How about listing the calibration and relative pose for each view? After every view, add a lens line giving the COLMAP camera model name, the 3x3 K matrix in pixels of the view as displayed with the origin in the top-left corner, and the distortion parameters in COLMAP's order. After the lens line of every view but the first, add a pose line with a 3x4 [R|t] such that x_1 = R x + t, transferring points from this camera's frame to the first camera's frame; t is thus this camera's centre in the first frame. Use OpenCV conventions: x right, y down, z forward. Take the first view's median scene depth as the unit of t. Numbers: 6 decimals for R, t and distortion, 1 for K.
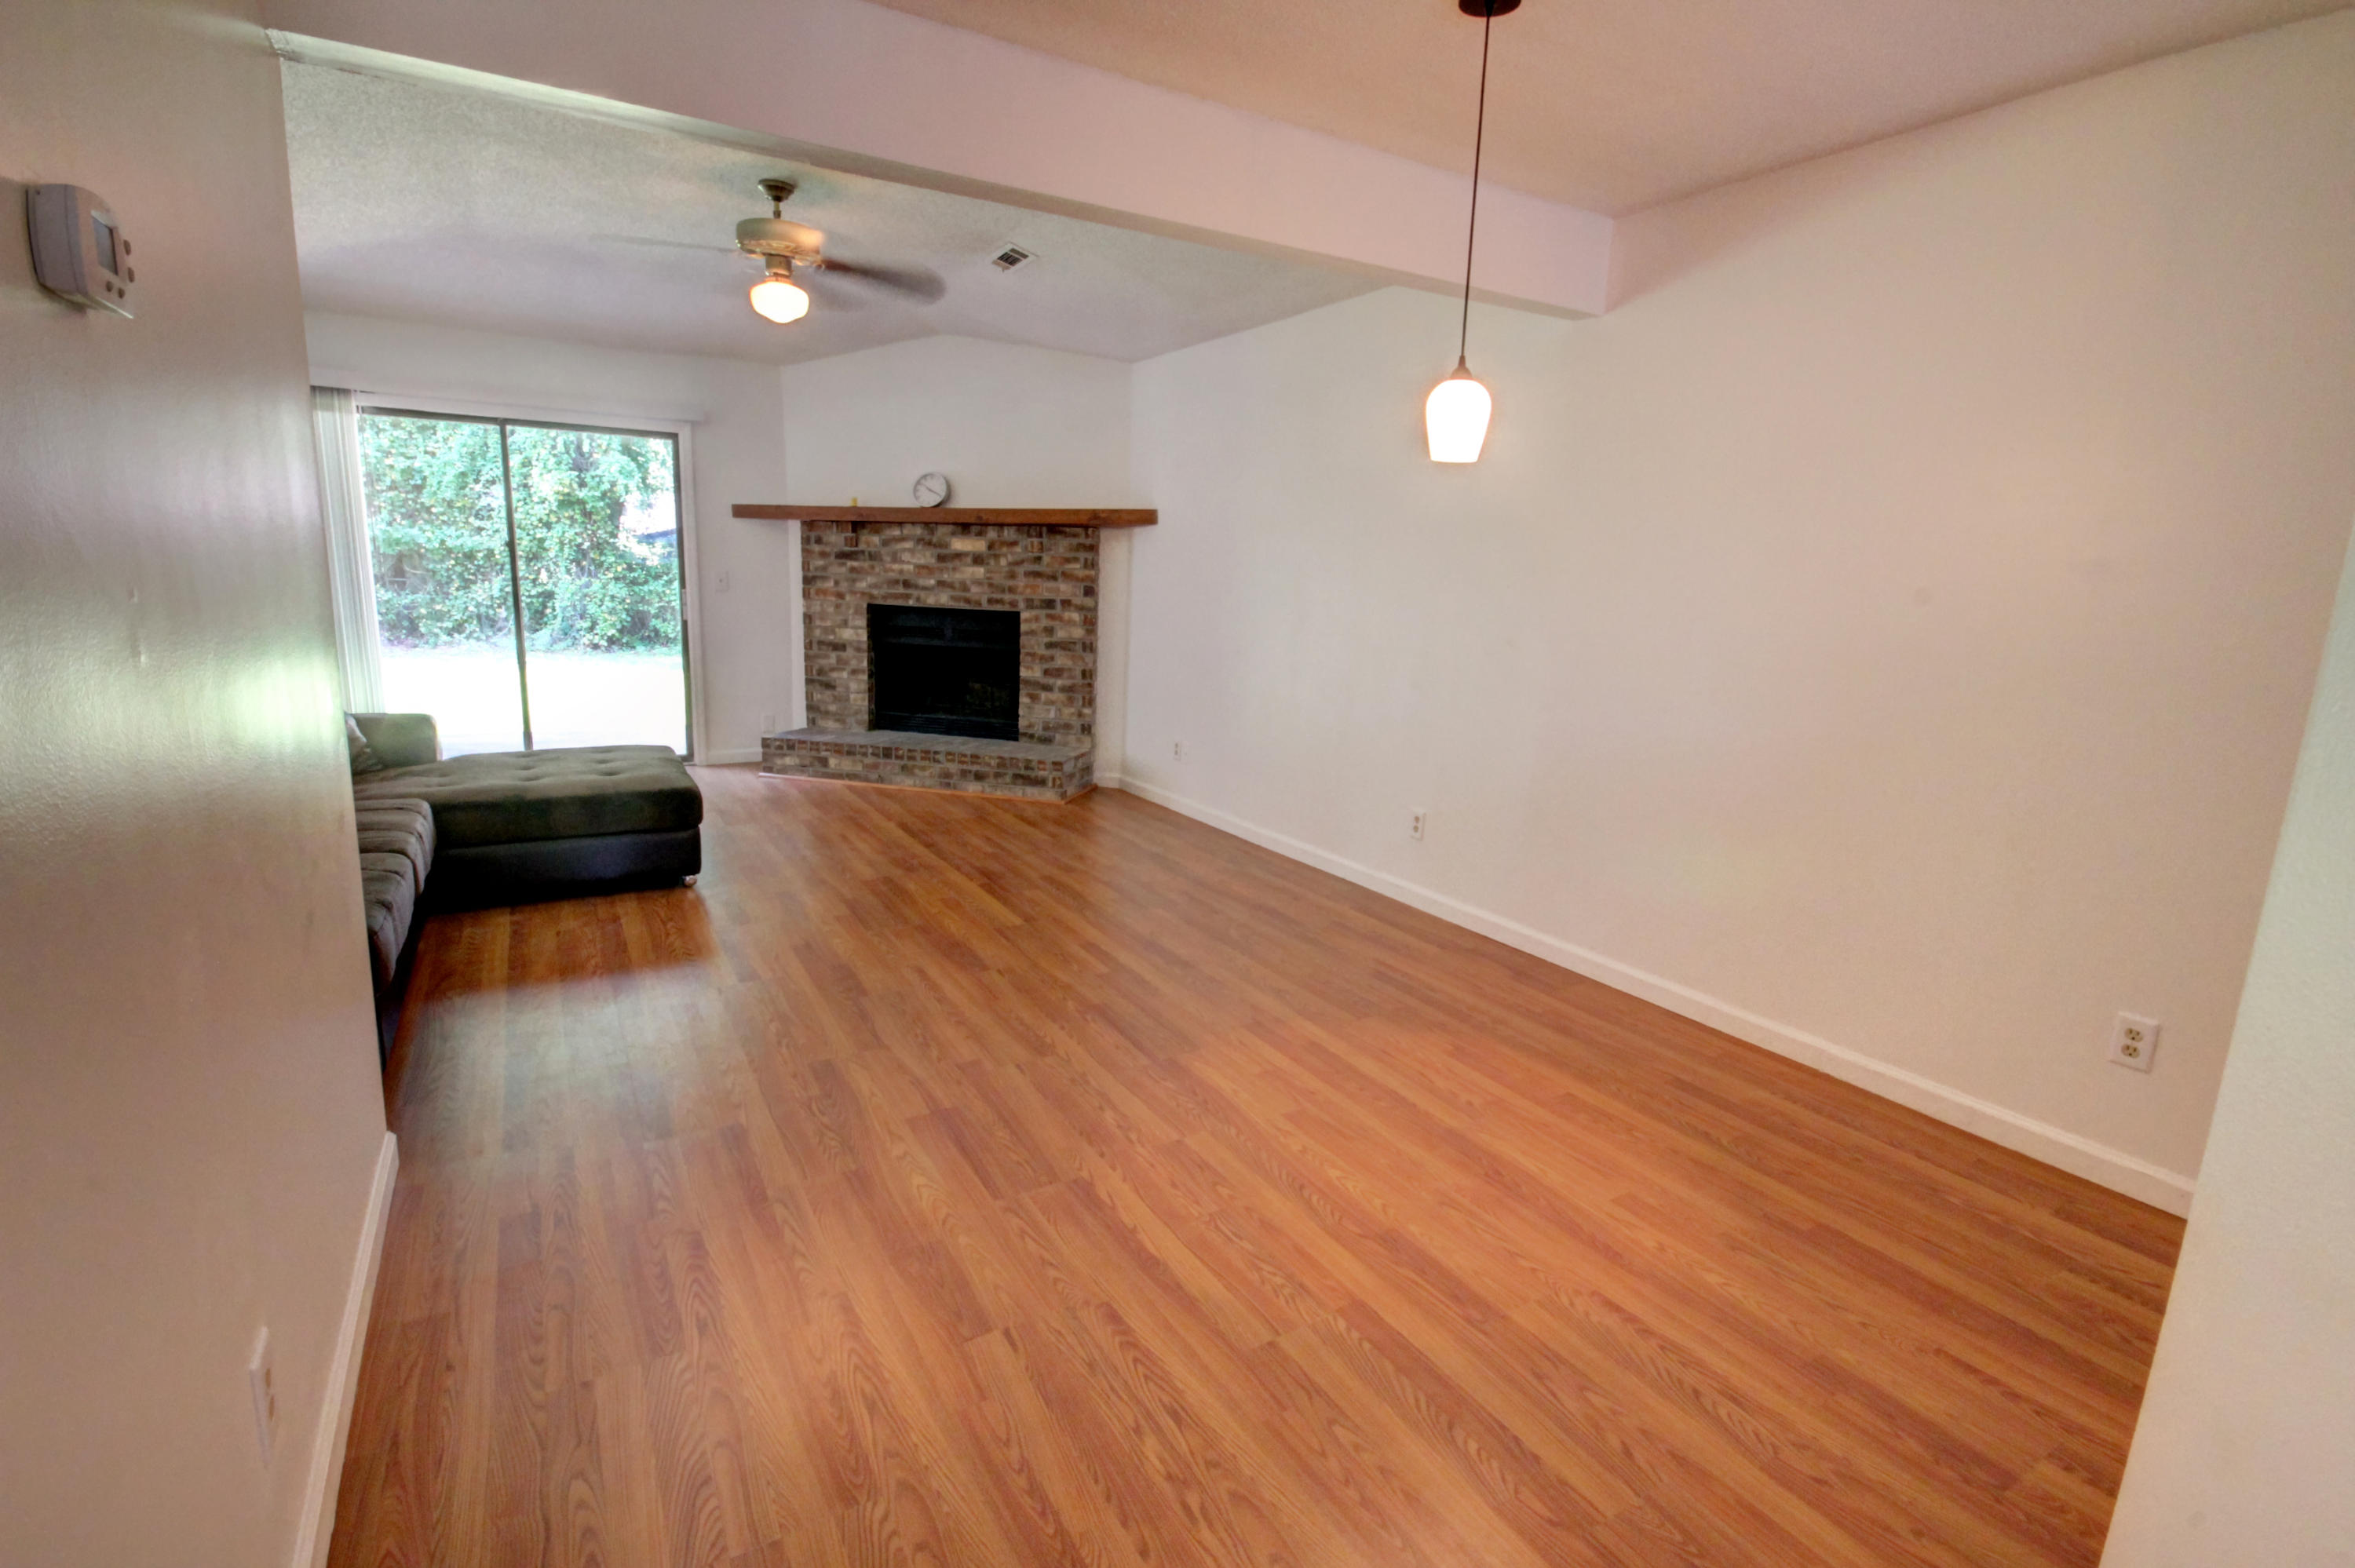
lens RADIAL K [[1107.2, 0, 1179.5], [0, 1107.2, 775.1], [0, 0, 1]] dist [0.003214, 0.000297]
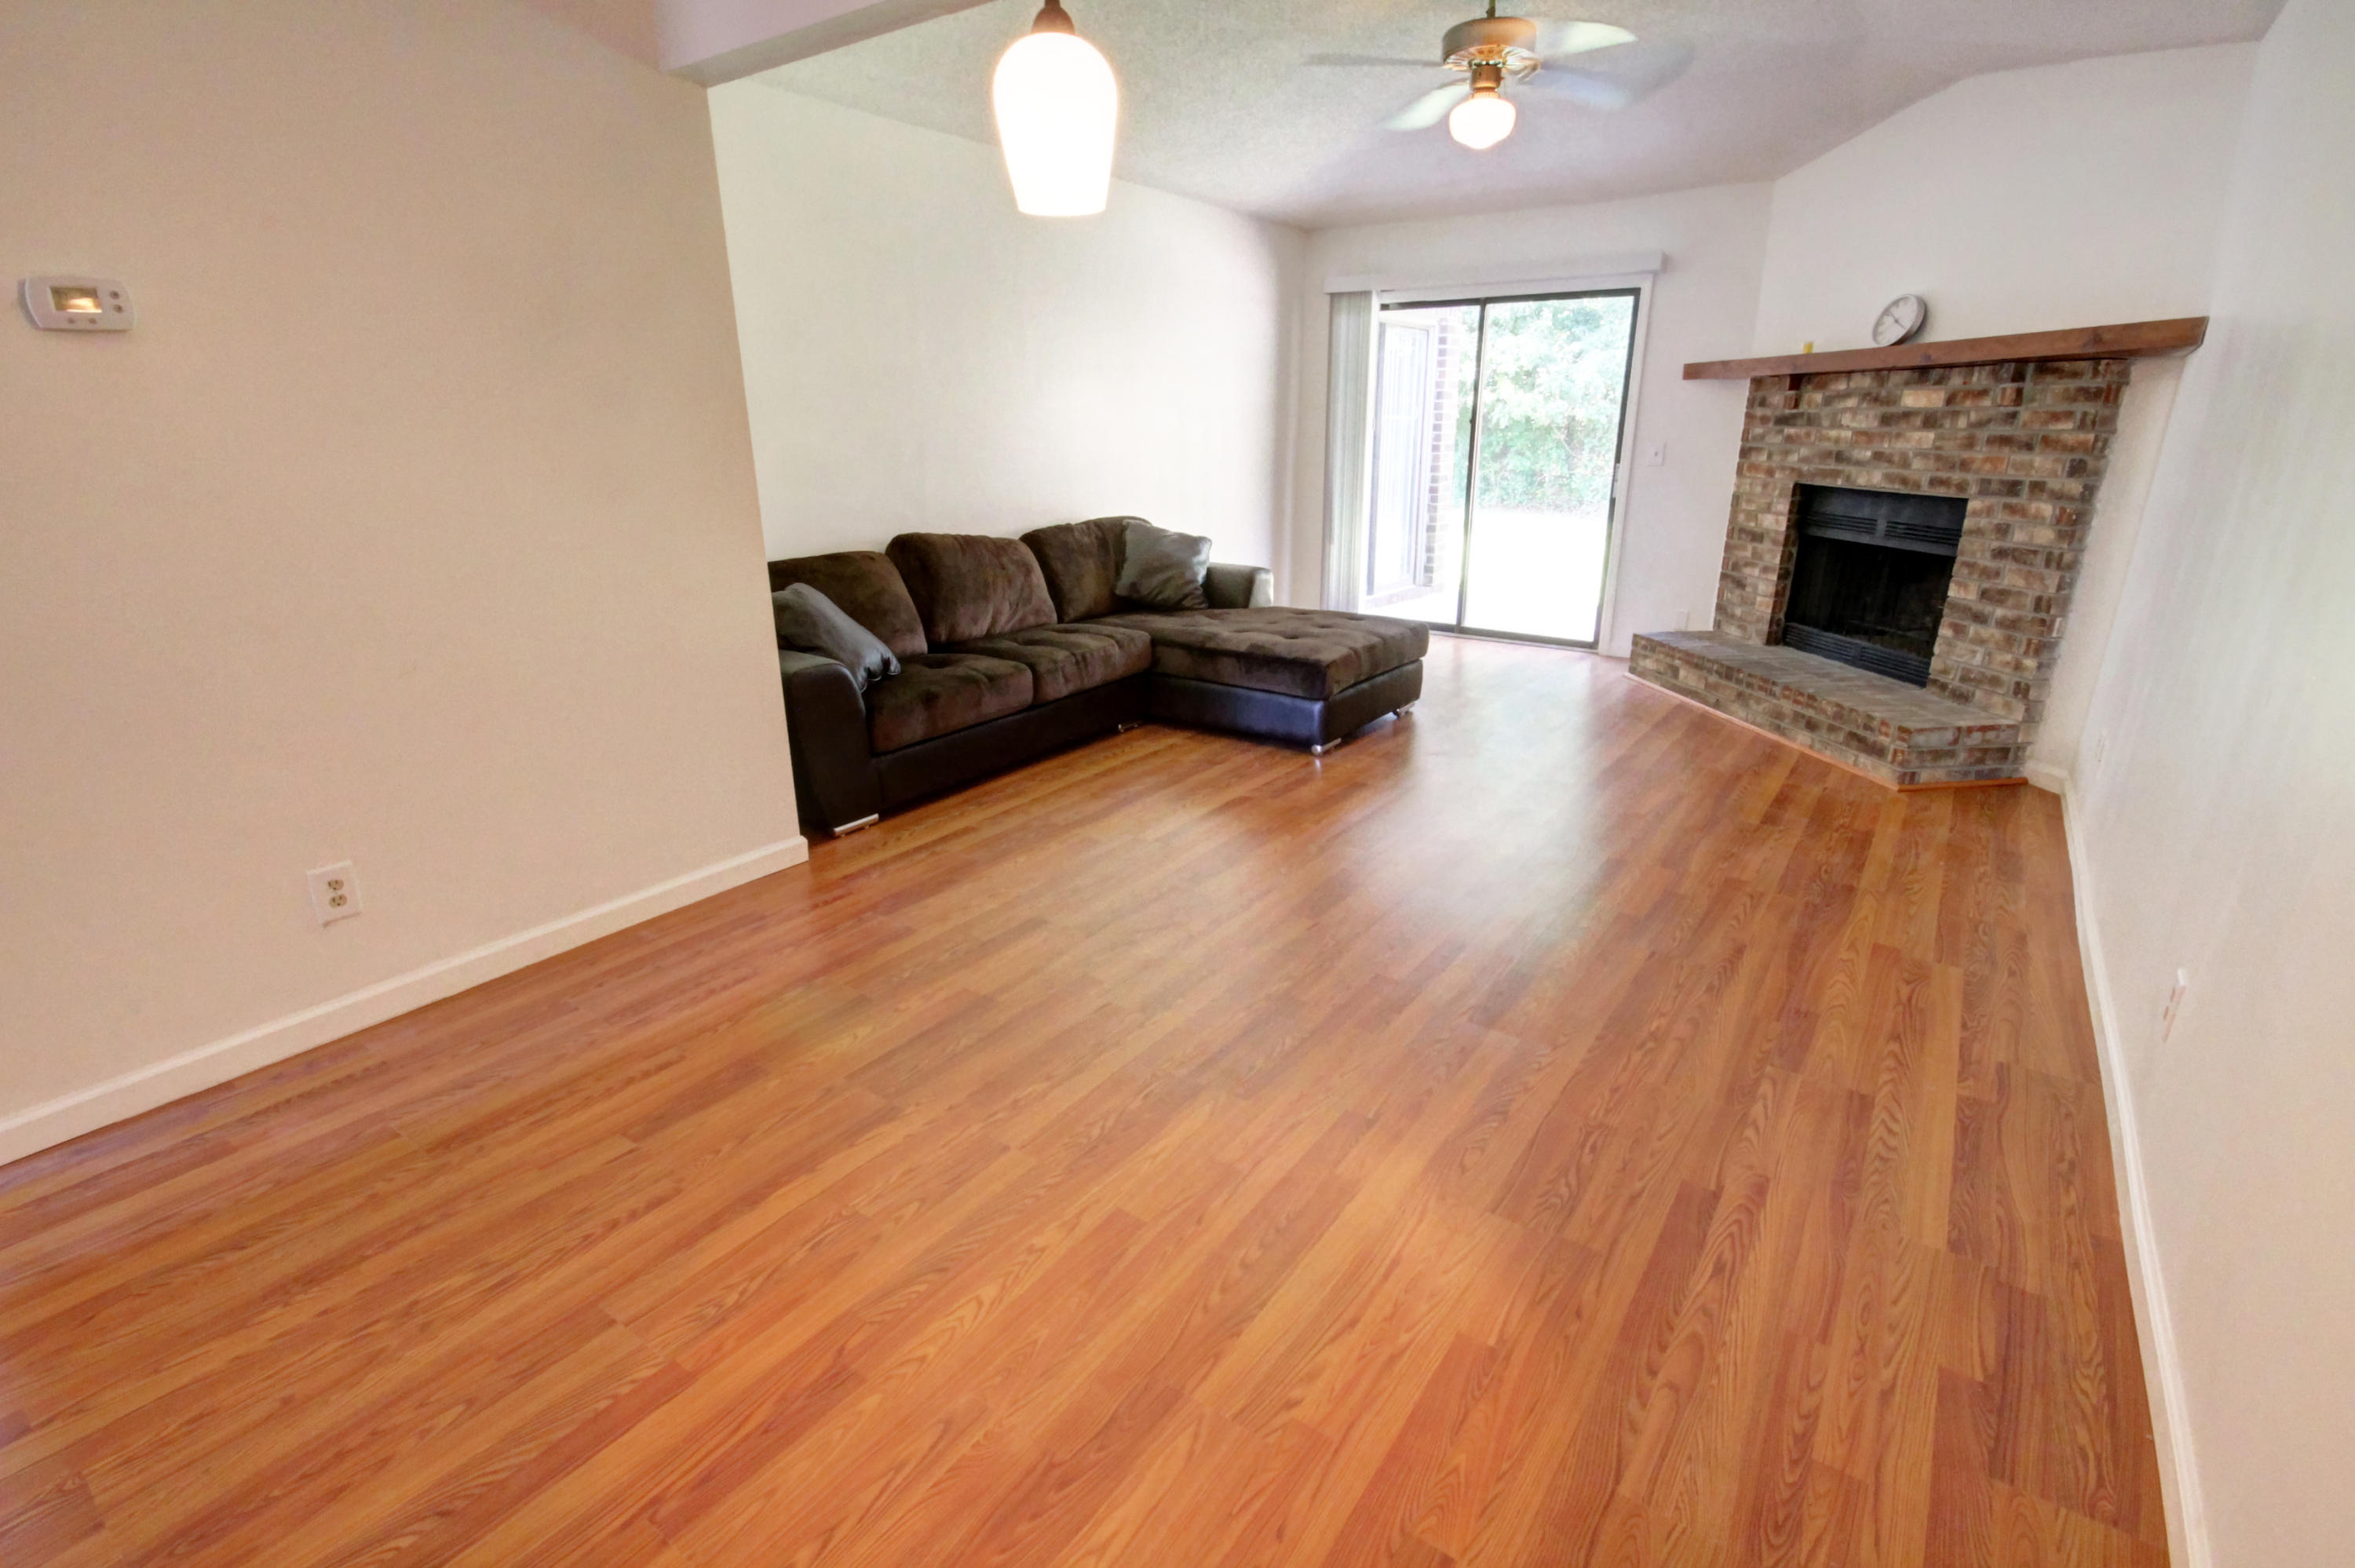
lens RADIAL K [[1083.7, 0, 1190.1], [0, 1083.7, 779.4], [0, 0, 1]] dist [0.003371, -0.005790]
pose [[0.409206, 0.255876, -0.875830, 0.278320], [-0.151985, 0.965579, 0.211085, -0.051112], [0.899695, 0.046736, 0.434010, 0.303728]]
